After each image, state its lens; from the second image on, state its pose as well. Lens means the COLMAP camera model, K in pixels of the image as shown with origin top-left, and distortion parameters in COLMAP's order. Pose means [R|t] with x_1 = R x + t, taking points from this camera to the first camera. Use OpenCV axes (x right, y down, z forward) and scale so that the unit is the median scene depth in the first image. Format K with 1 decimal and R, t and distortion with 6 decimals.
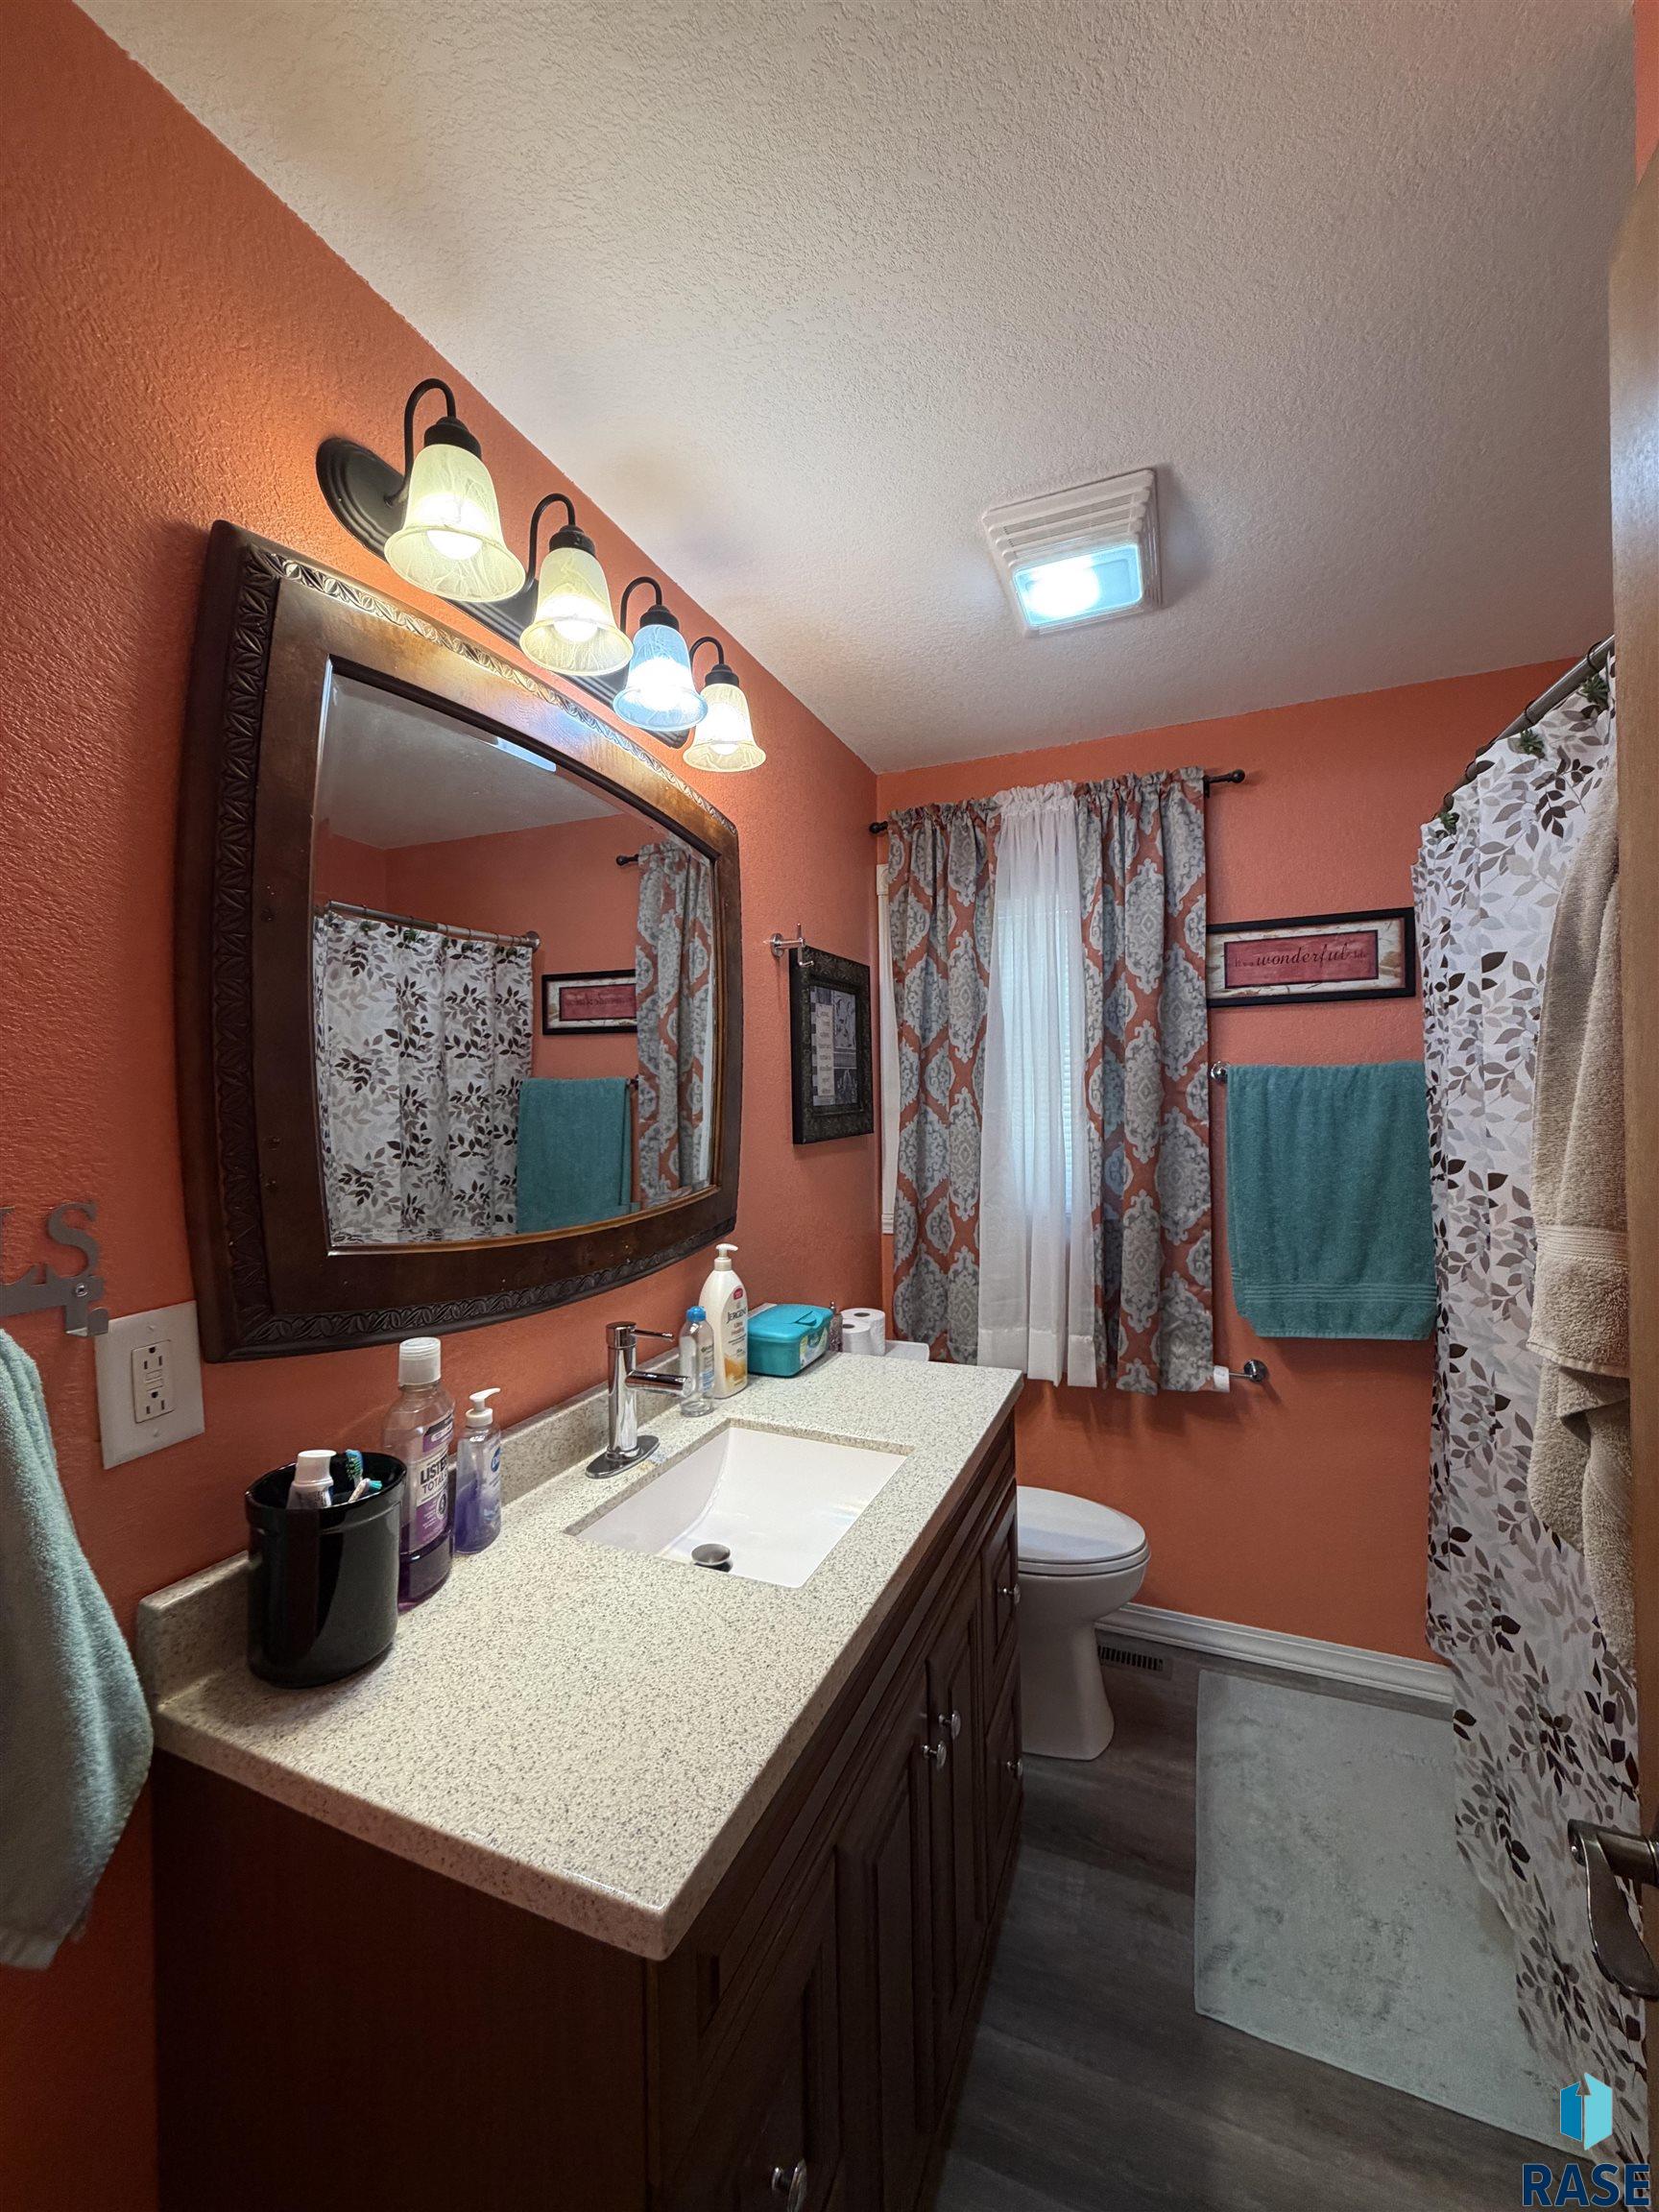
lens RADIAL K [[878.6, 0, 833.3], [0, 878.6, 1099.3], [0, 0, 1]] dist [-0.001483, -0.000187]
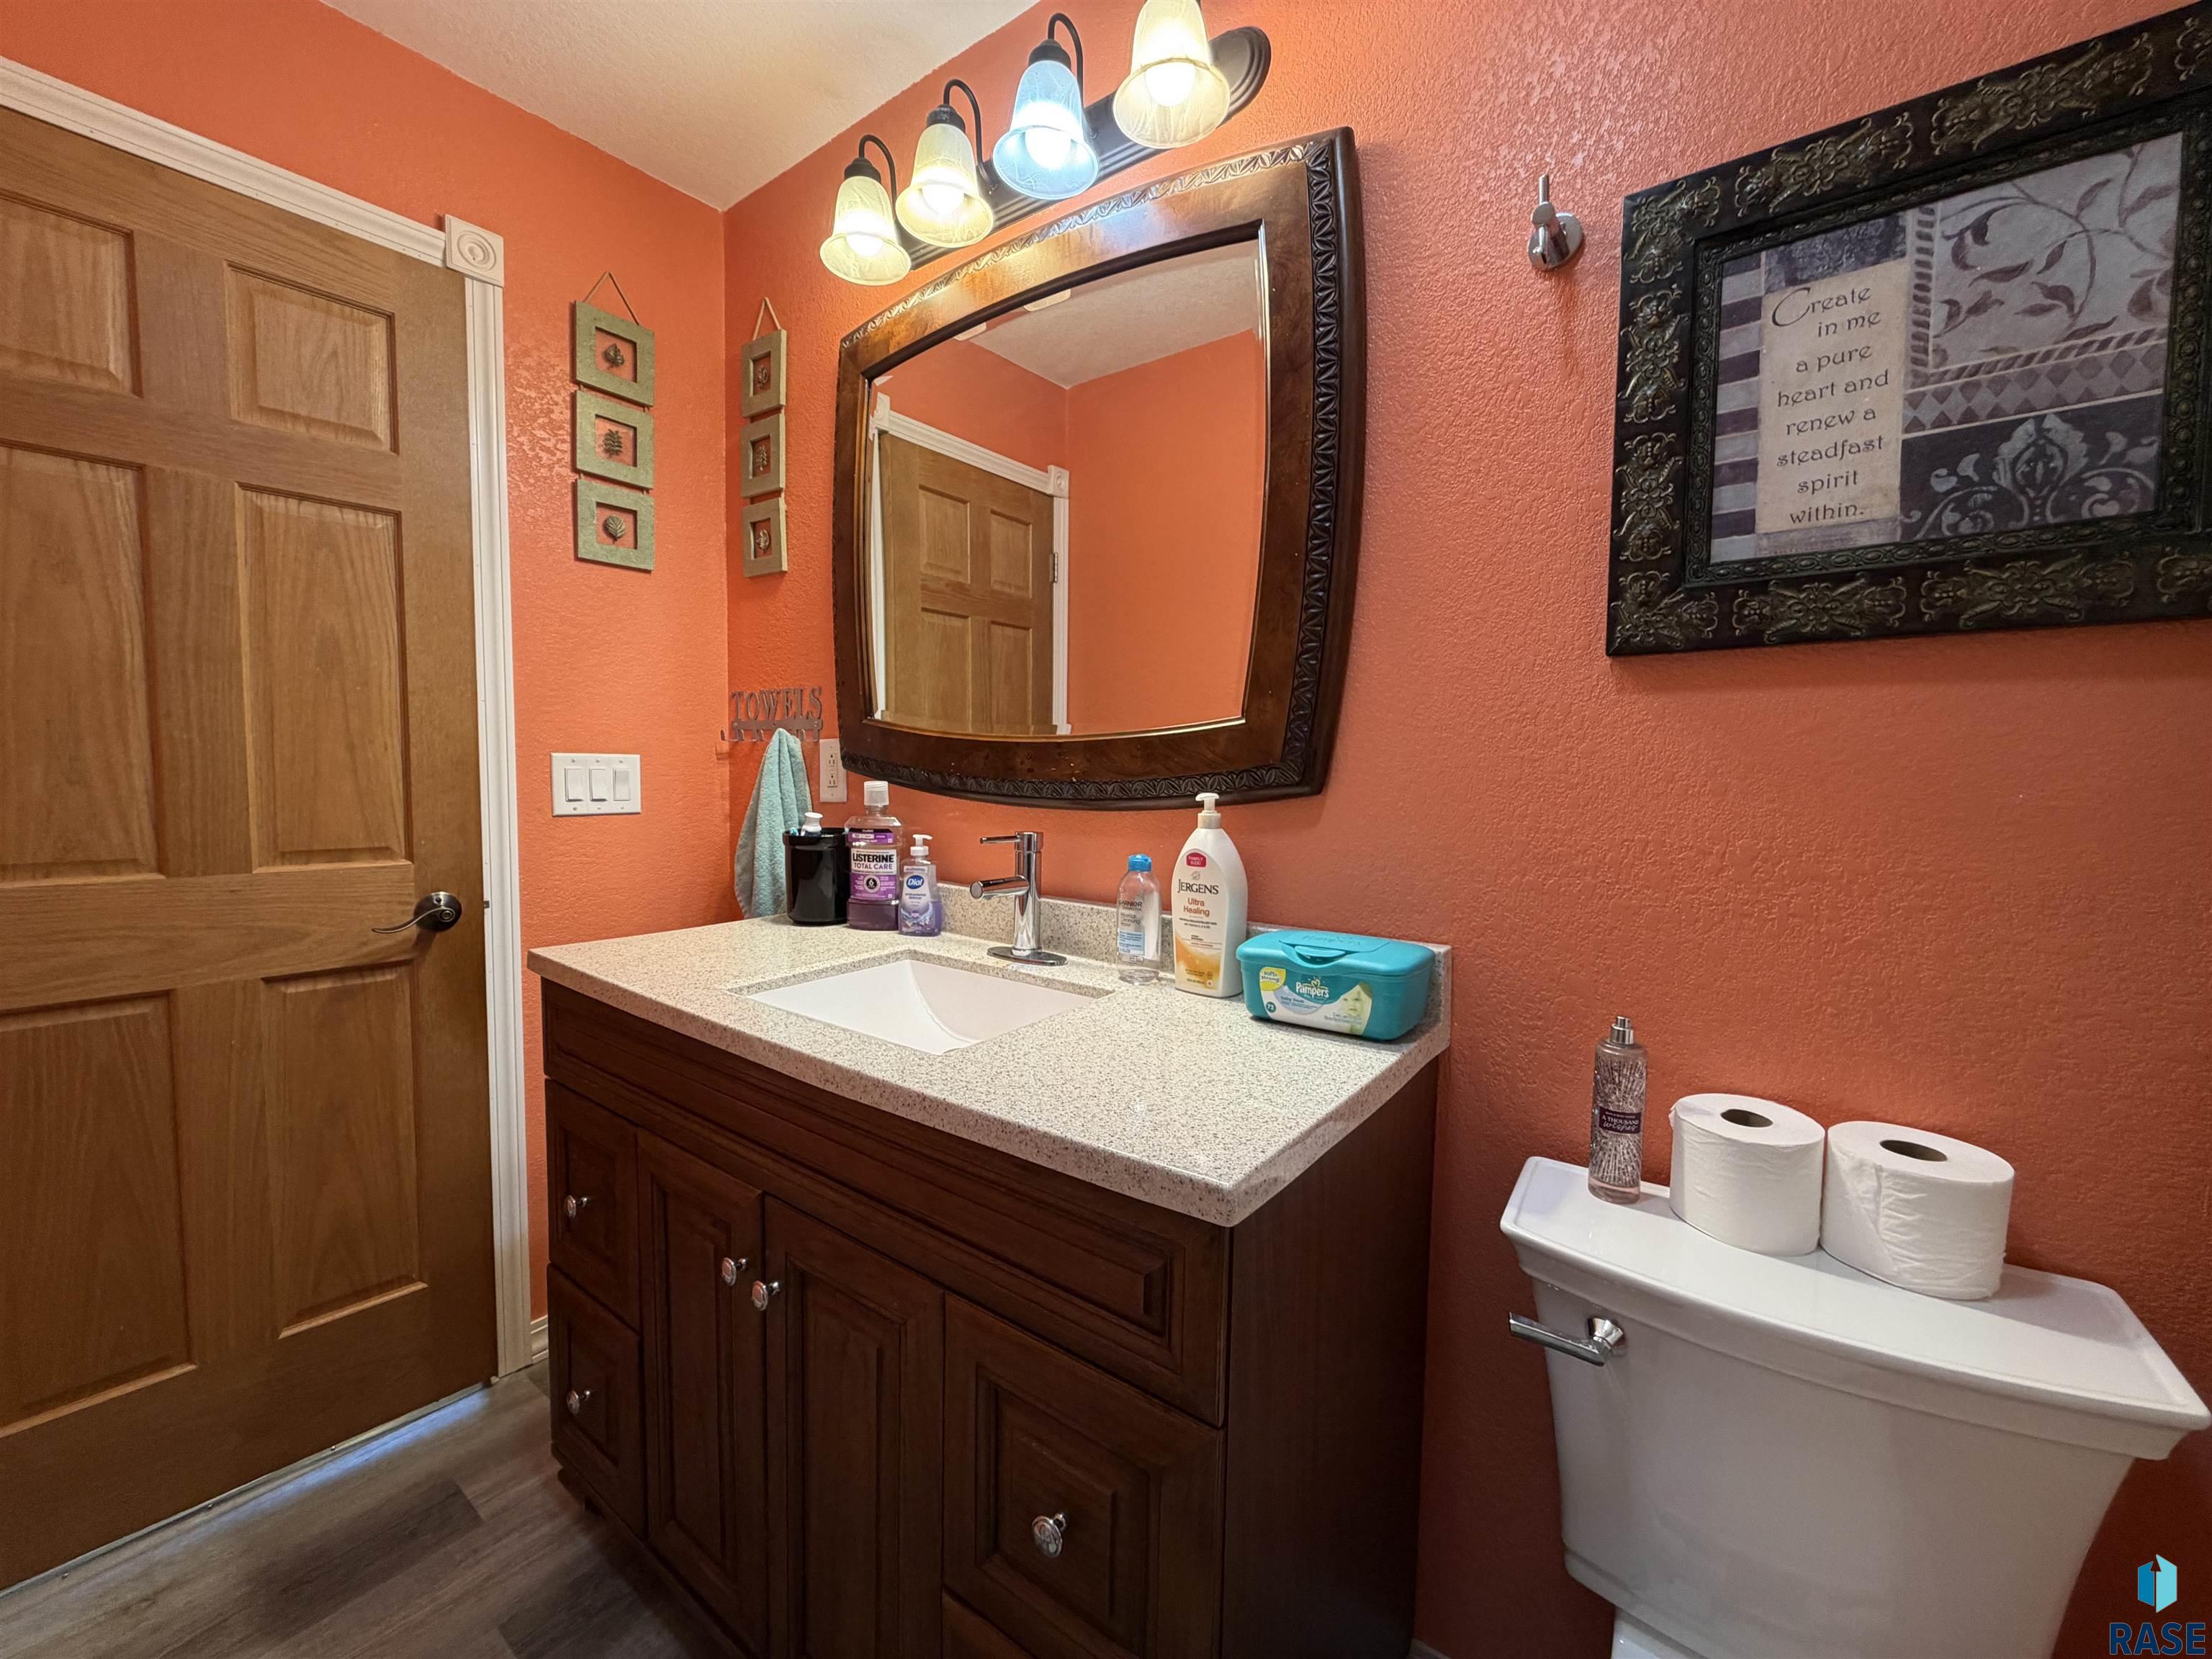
lens RADIAL K [[878.6, 0, 1095.3], [0, 878.6, 829.5], [0, 0, 1]] dist [-0.001483, -0.000187]
pose [[-0.247513, 0.086060, -0.965055, 0.491621], [-0.009886, 0.995771, 0.091335, 0.104303], [0.968834, 0.032147, -0.245616, 0.880253]]
